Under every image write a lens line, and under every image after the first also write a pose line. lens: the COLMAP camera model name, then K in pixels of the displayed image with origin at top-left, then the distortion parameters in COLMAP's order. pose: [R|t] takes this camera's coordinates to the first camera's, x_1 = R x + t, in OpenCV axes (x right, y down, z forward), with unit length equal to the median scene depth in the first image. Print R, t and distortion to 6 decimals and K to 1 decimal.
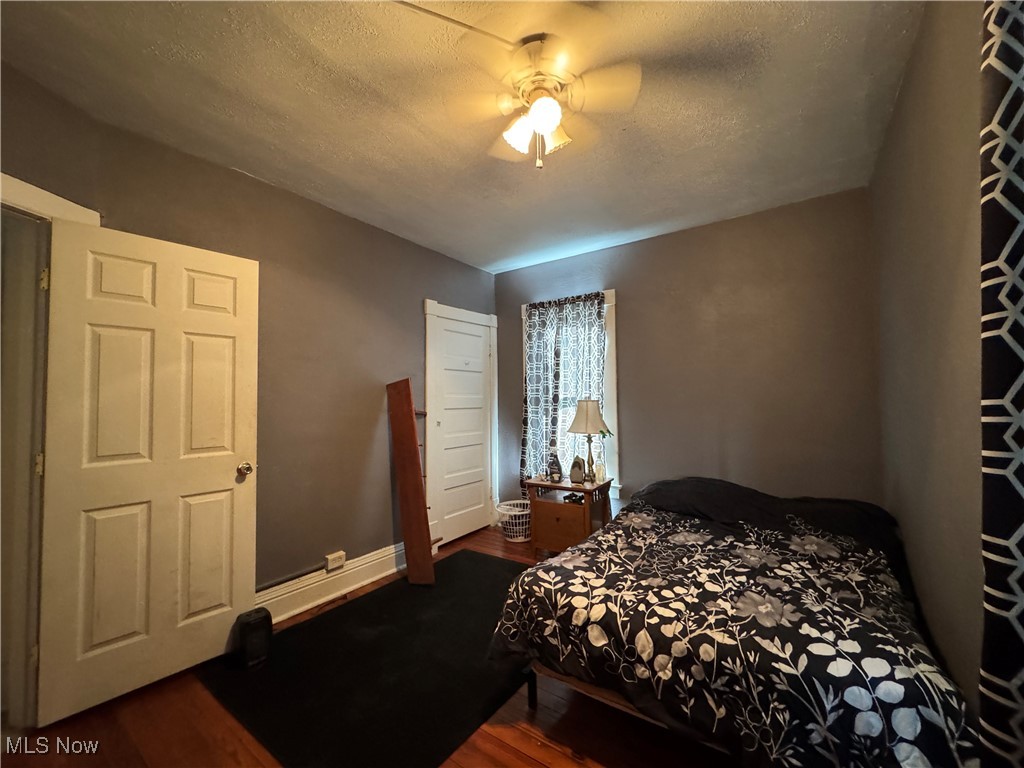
lens RADIAL K [[408.0, 0, 509.7], [0, 408.0, 384.6], [0, 0, 1]] dist [-0.003489, 0.000423]
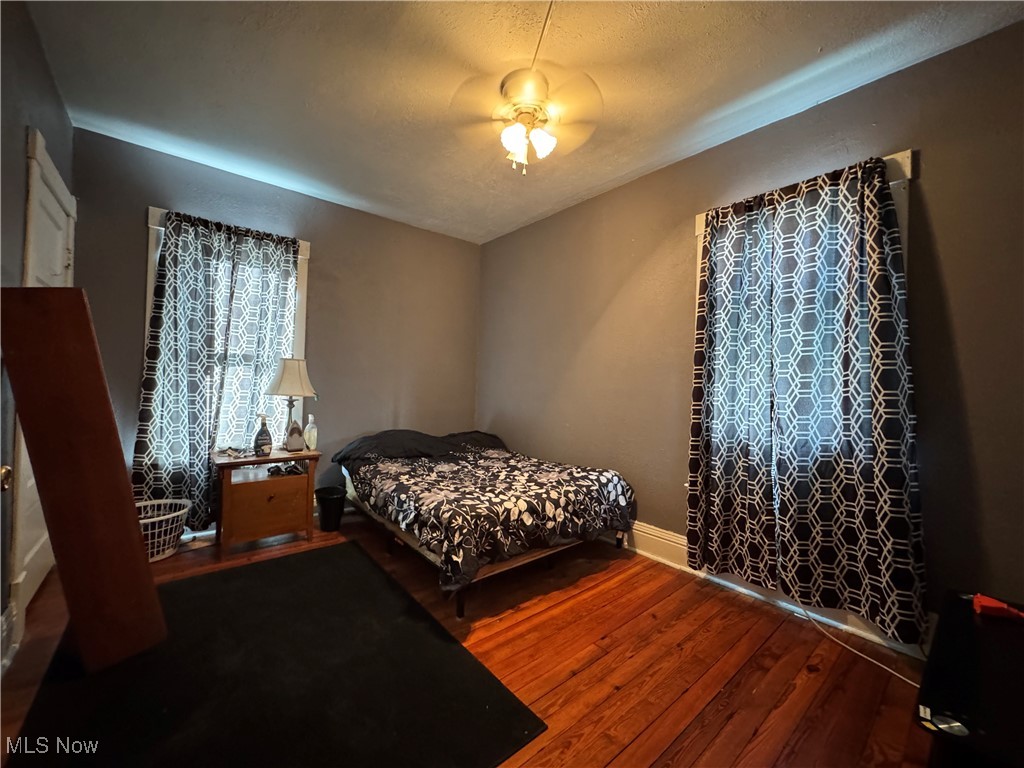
lens RADIAL K [[408.0, 0, 508.3], [0, 408.0, 383.2], [0, 0, 1]] dist [-0.003489, 0.000423]
pose [[0.267245, 0.018545, 0.963450, -1.119246], [-0.069464, 0.997584, 0.000066, 0.120453], [-0.961122, -0.066943, 0.267888, 0.638674]]
